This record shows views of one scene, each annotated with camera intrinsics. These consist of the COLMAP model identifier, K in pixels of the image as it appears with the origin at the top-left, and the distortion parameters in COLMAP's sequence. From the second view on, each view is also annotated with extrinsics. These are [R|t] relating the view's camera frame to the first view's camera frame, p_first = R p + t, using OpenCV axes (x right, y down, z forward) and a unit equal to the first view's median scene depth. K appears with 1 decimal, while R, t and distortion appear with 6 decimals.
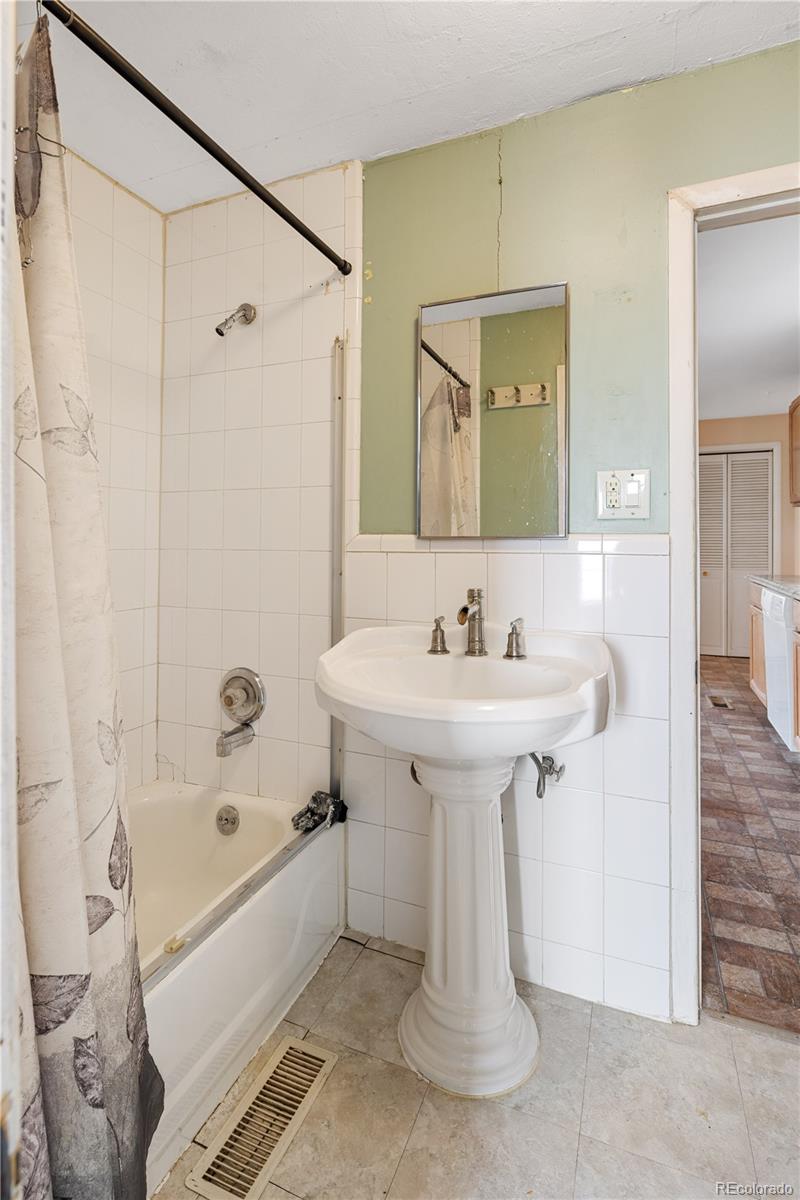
lens RADIAL K [[581.2, 0, 397.3], [0, 581.2, 543.6], [0, 0, 1]] dist [-0.001616, -0.000655]
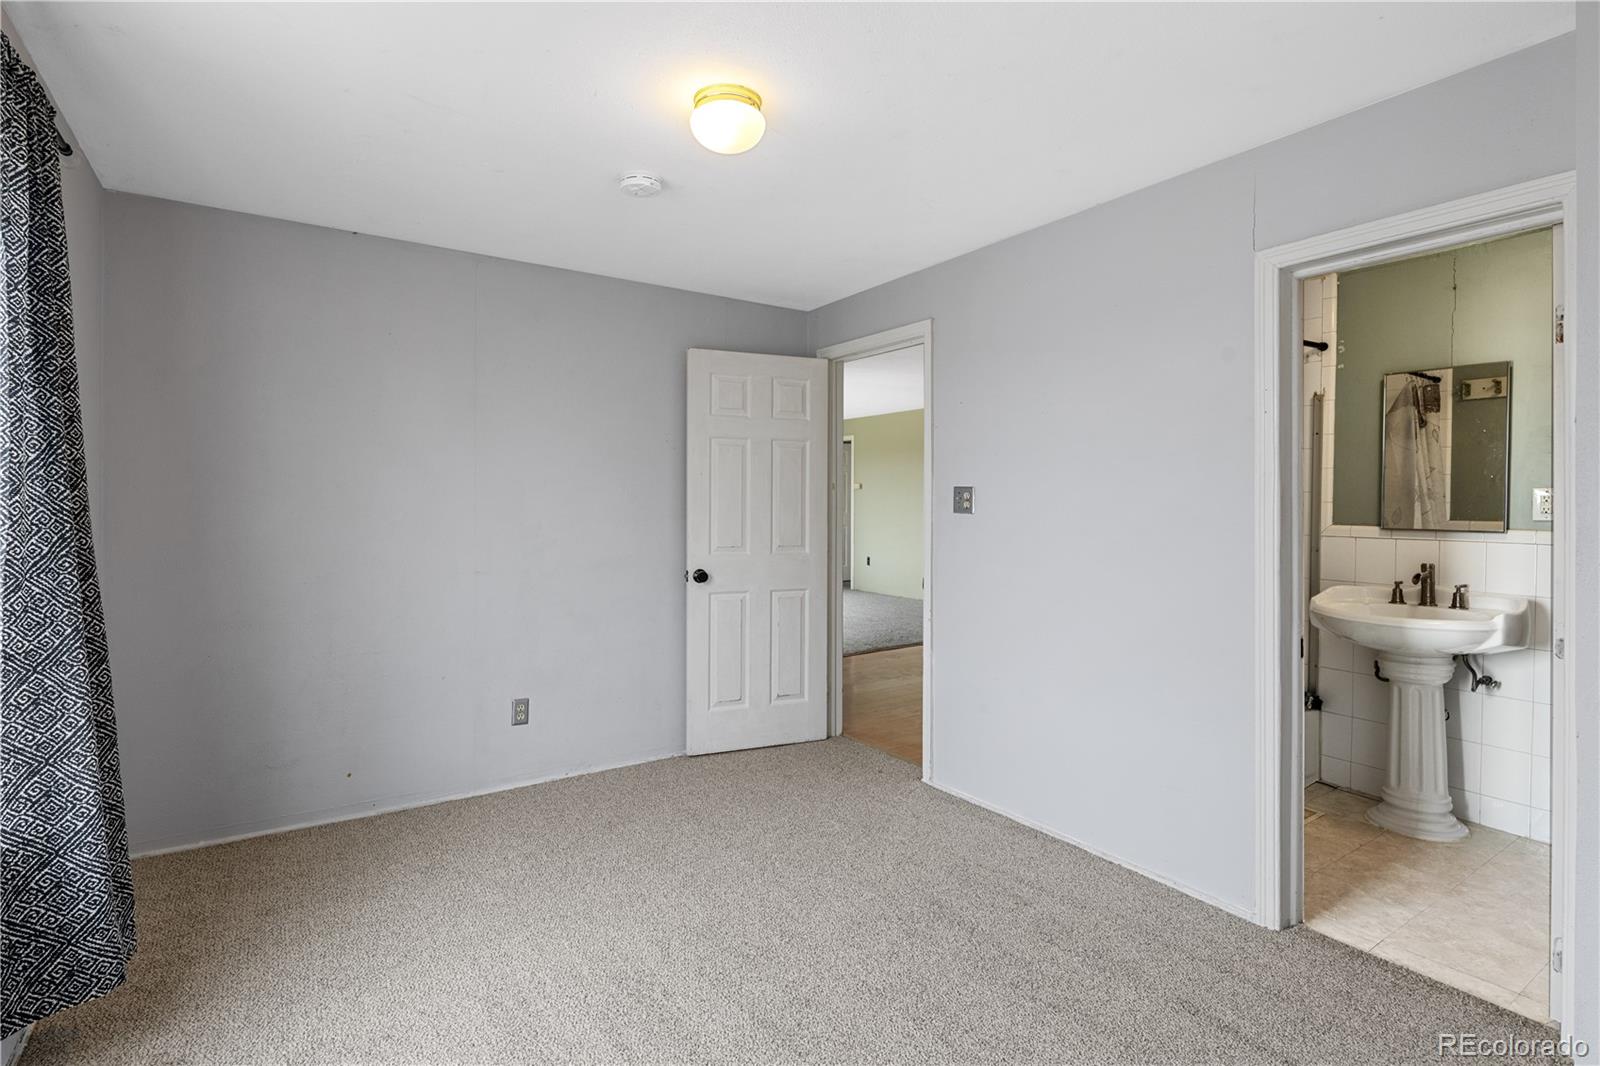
lens RADIAL K [[774.9, 0, 794.1], [0, 774.9, 515.9], [0, 0, 1]] dist [-0.001616, -0.000655]
pose [[0.824525, 0.009257, -0.565749, -0.081801], [0.000871, 0.999844, 0.017629, -0.075948], [0.565824, -0.015029, 0.824389, -1.452086]]
